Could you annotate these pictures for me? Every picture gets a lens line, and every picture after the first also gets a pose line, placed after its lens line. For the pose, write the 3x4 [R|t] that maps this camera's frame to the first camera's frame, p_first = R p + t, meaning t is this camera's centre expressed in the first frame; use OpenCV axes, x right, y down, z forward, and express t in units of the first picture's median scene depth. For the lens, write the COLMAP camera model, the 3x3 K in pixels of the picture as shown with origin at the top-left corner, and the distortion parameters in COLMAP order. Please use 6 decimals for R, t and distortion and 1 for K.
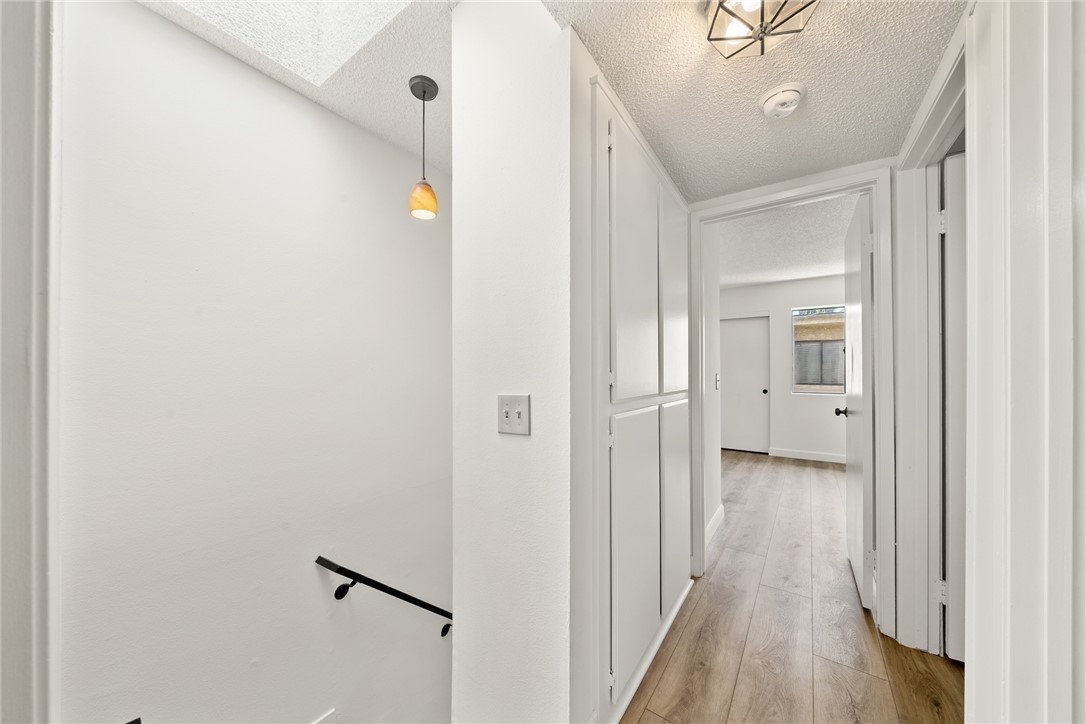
lens RADIAL K [[376.1, 0, 537.2], [0, 376.1, 366.7], [0, 0, 1]] dist [-0.005174, 0.000123]
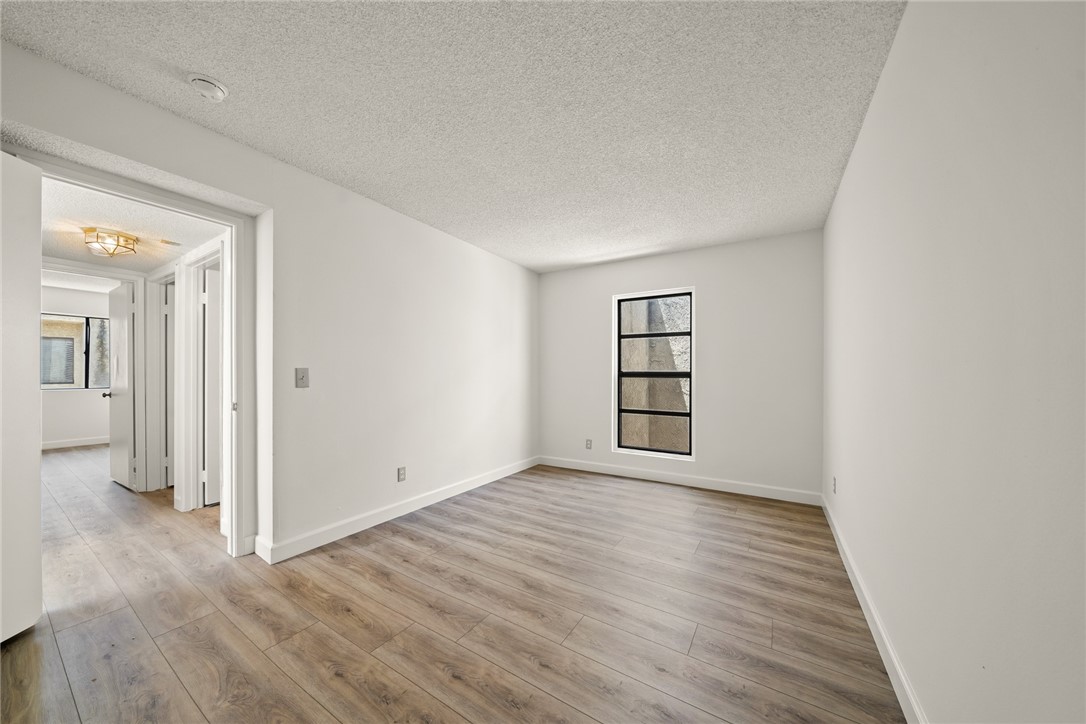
lens RADIAL K [[376.1, 0, 523.7], [0, 376.1, 368.8], [0, 0, 1]] dist [-0.005174, 0.000123]
pose [[0.019319, 0.004457, 0.999803, -0.569486], [-0.012158, 0.999917, -0.004223, 0.011652], [-0.999739, -0.012074, 0.019372, -0.596956]]
